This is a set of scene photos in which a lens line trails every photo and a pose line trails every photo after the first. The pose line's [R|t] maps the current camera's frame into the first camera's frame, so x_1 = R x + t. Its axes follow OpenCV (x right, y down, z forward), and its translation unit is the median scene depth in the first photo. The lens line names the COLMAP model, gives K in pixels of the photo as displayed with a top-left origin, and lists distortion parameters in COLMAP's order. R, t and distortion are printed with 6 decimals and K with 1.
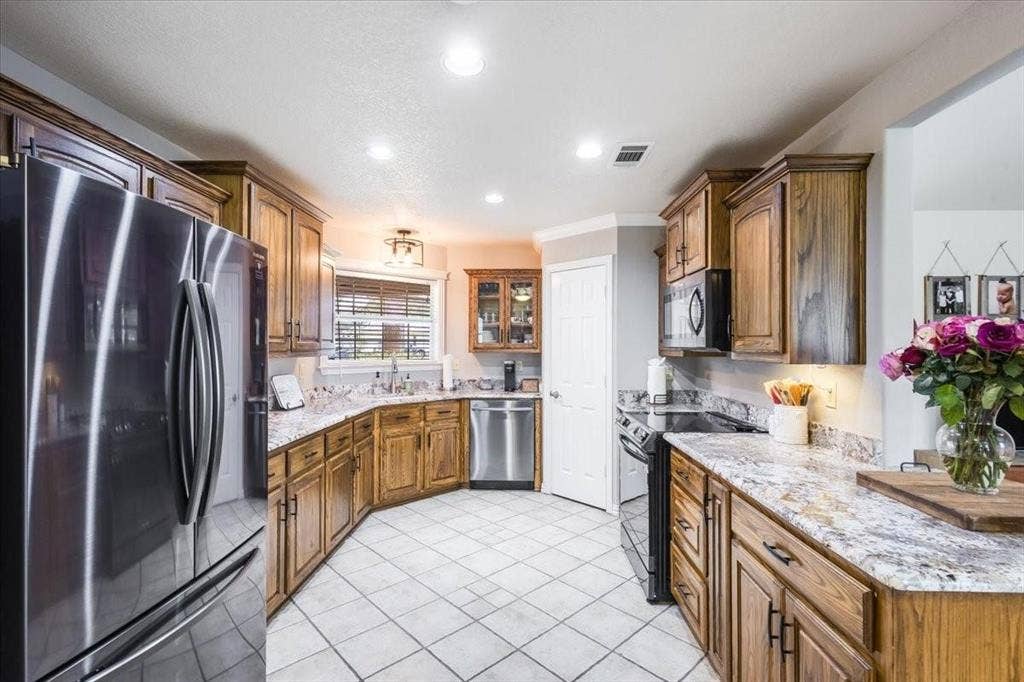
lens RADIAL K [[468.7, 0, 510.5], [0, 468.7, 341.6], [0, 0, 1]] dist [0.009744, -0.003924]
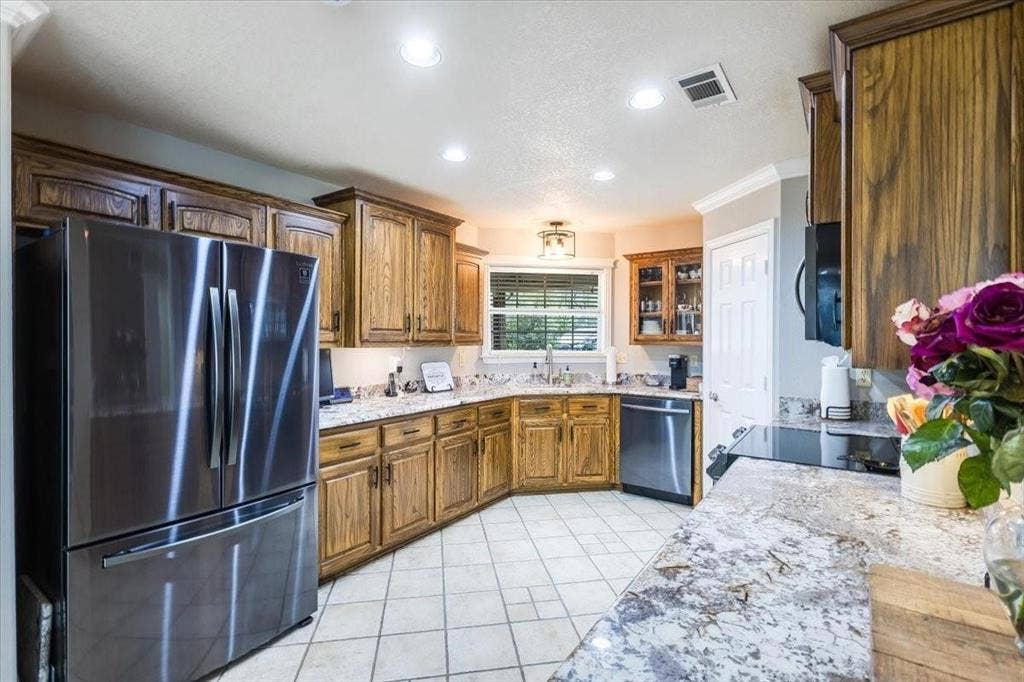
lens RADIAL K [[468.7, 0, 509.3], [0, 468.7, 336.7], [0, 0, 1]] dist [0.009744, -0.003924]
pose [[0.831539, 0.000988, -0.555466, 0.261557], [0.002781, 0.999978, 0.005942, 0.001382], [0.555460, -0.006486, 0.831518, 0.114966]]
